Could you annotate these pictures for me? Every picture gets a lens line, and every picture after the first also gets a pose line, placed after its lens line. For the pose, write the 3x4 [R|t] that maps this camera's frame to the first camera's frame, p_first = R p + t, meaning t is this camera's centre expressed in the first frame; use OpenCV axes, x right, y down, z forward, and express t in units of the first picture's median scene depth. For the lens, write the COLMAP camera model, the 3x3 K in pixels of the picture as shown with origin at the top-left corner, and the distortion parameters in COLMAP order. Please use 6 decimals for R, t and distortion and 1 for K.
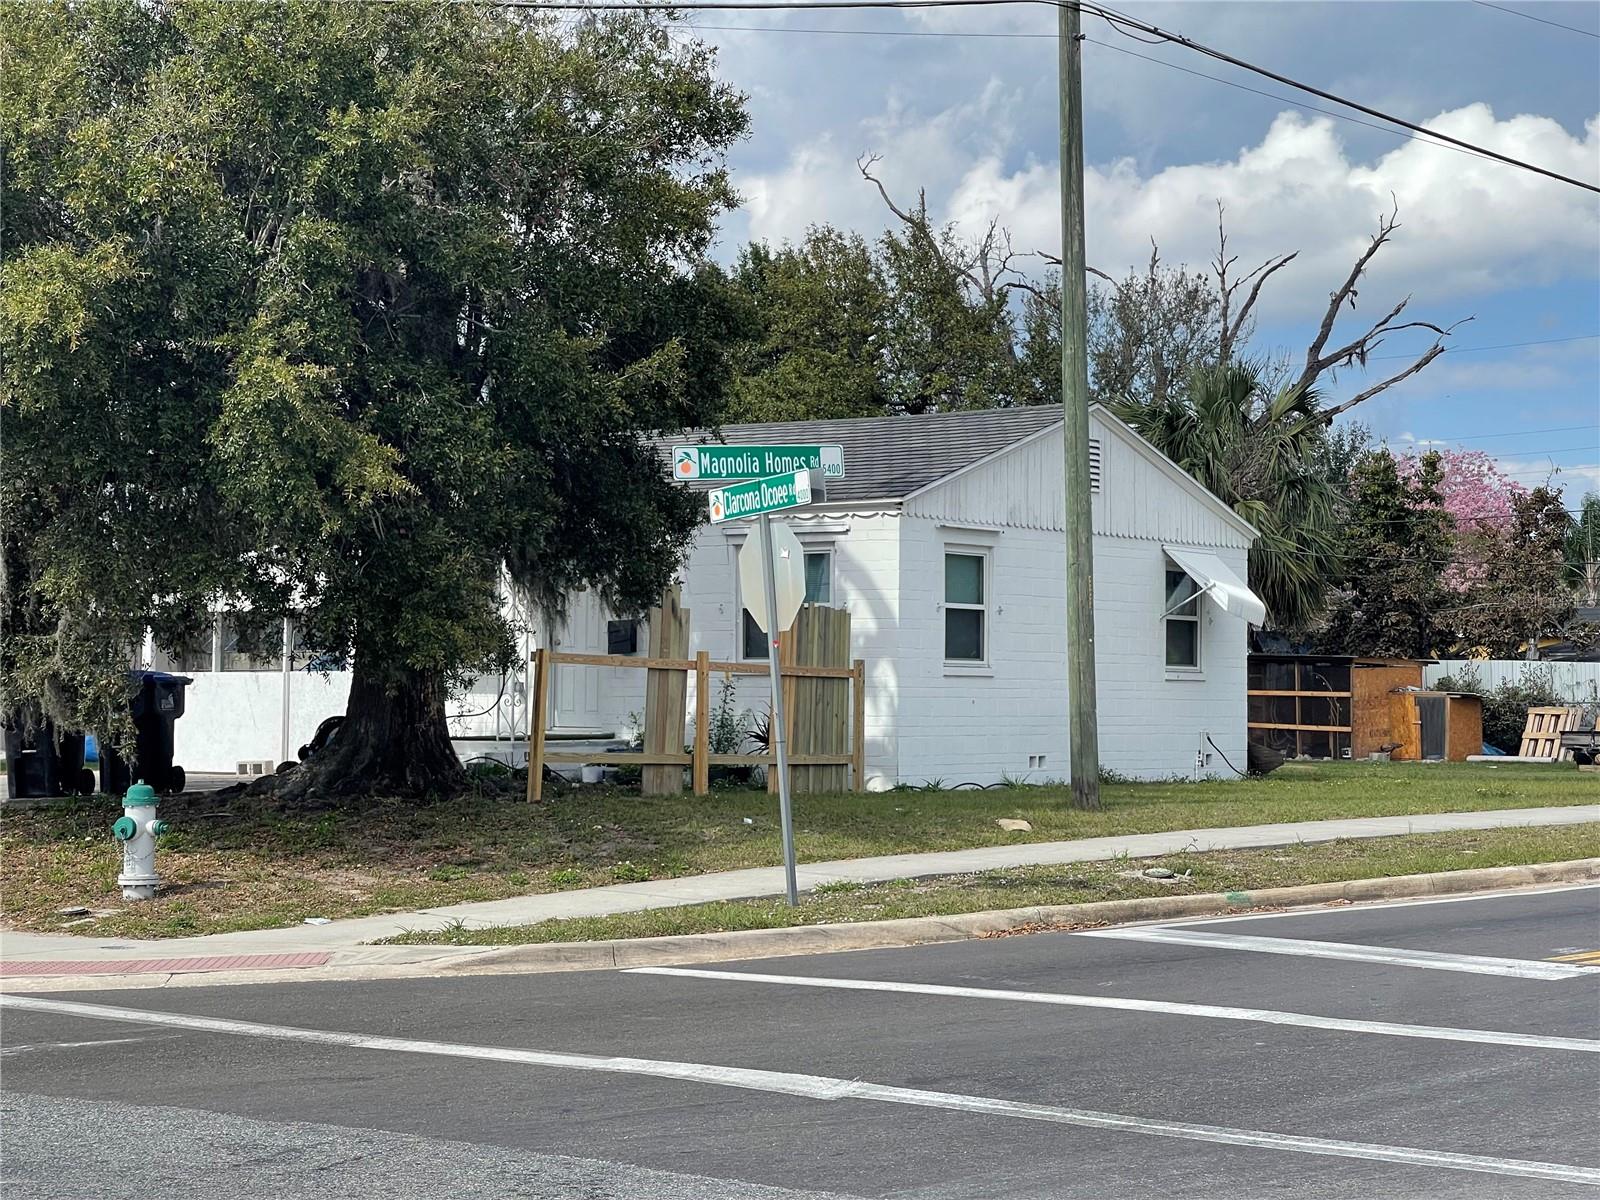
lens RADIAL K [[3056.6, 0, 792.5], [0, 3056.6, 573.2], [0, 0, 1]] dist [0.234964, 0.000000]
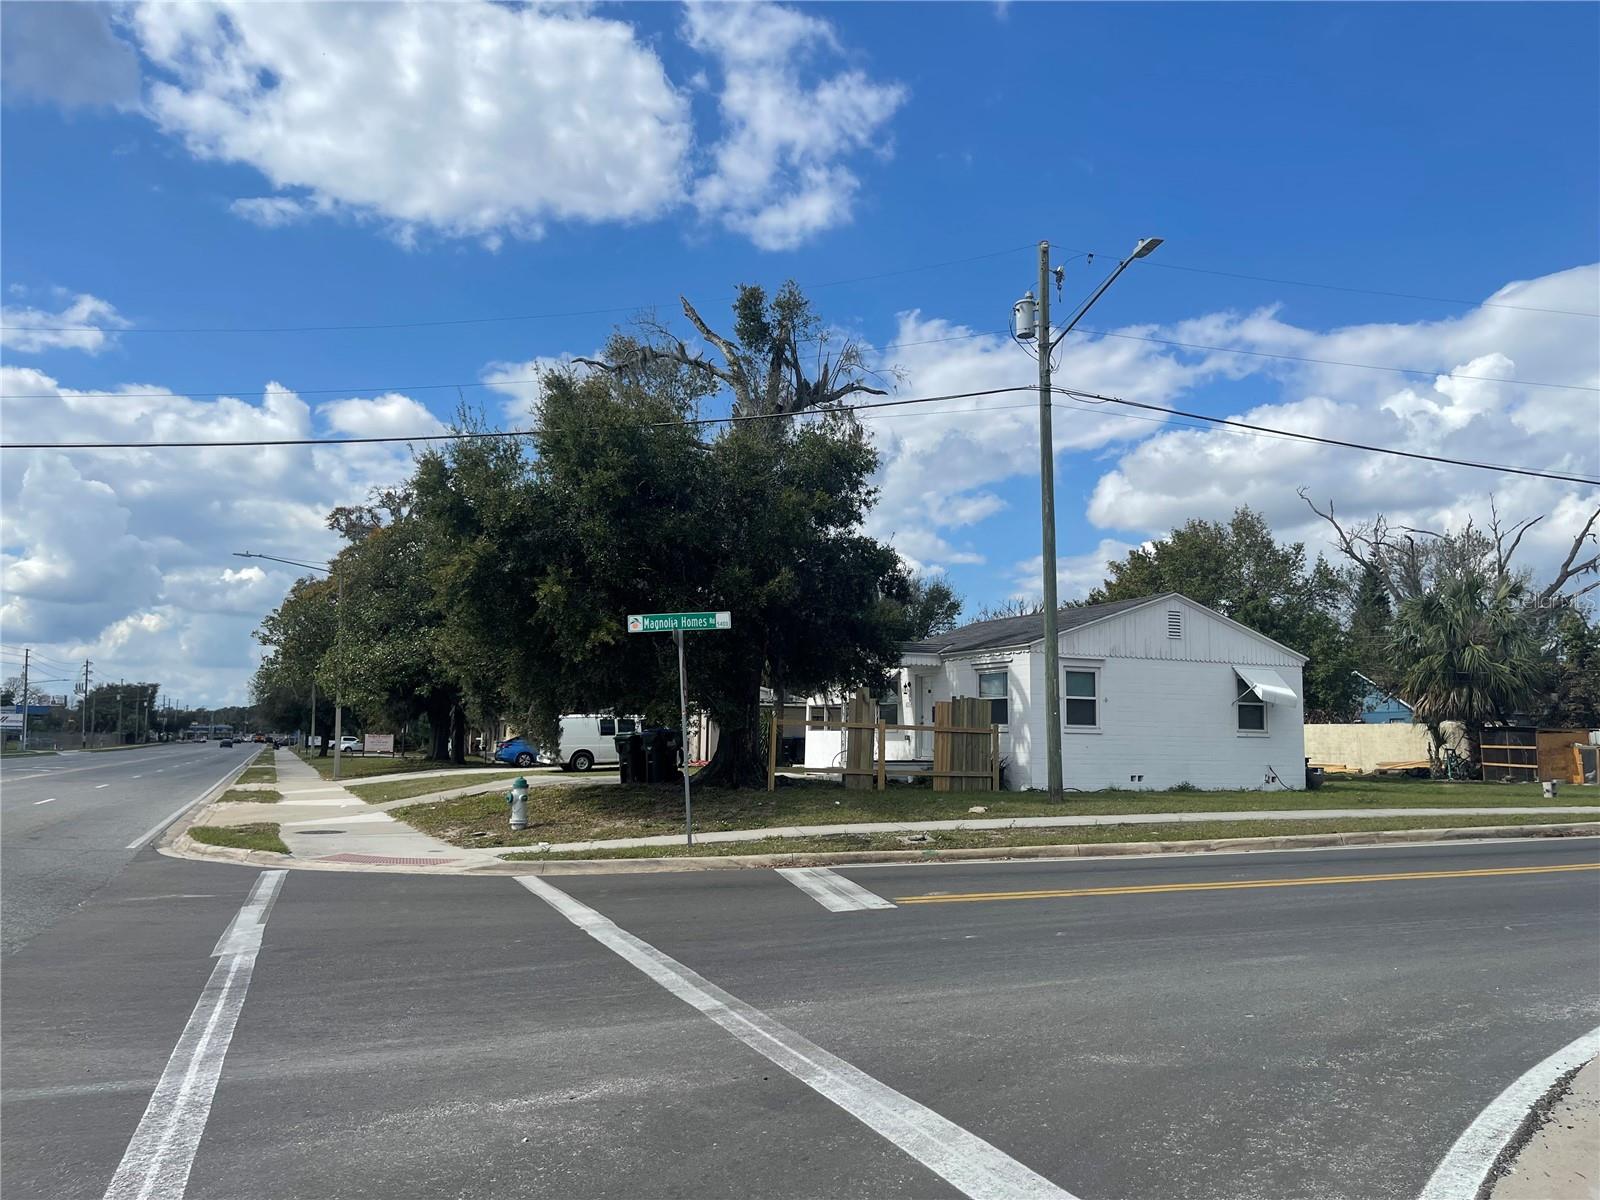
lens RADIAL K [[1234.1, 0, 806.5], [0, 1234.1, 602.8], [0, 0, 1]] dist [0.050902, -0.058885]
pose [[0.871947, -0.049704, -0.487070, 0.326575], [0.012882, 0.996818, -0.078662, 0.011327], [0.489430, 0.062315, 0.869813, 0.242007]]
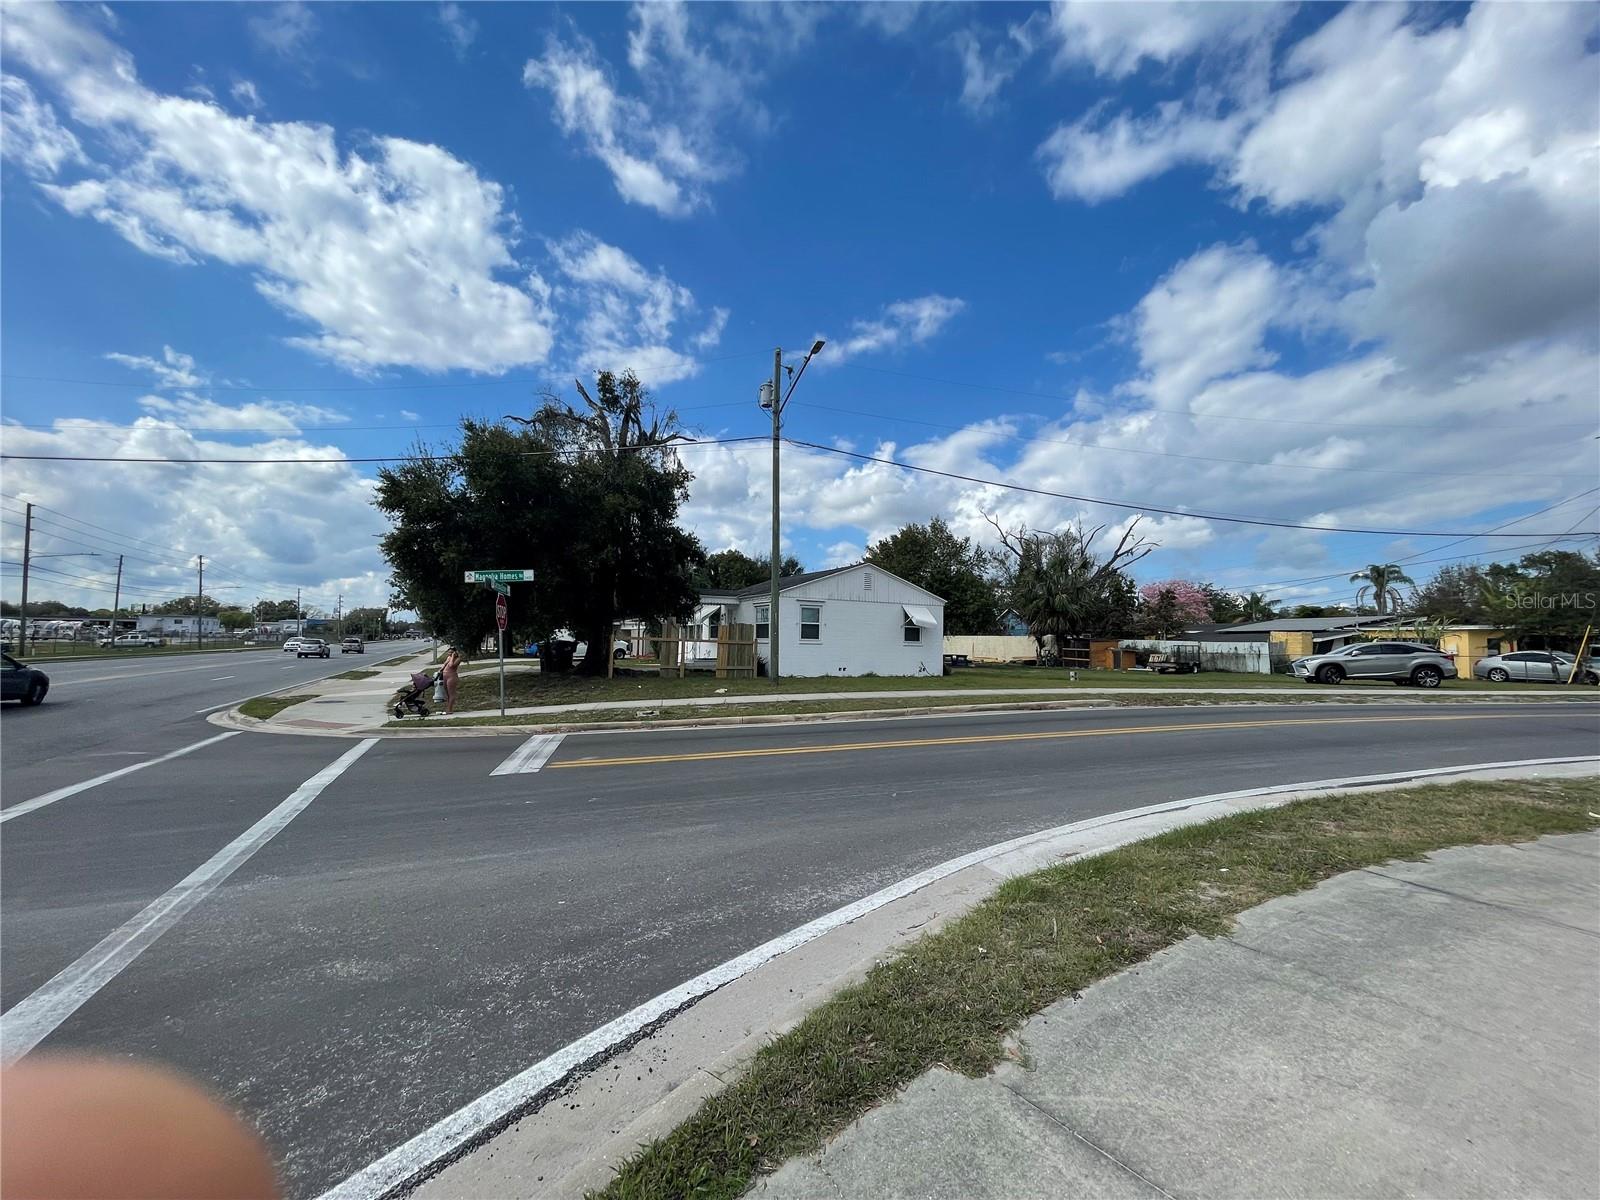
lens RADIAL K [[655.7, 0, 789.5], [0, 655.7, 607.7], [0, 0, 1]] dist [0.001566, -0.000558]
pose [[0.897816, -0.012653, -0.440188, 0.395359], [0.005527, 0.999832, -0.017466, 0.006865], [0.440336, 0.013249, 0.897735, 0.377488]]
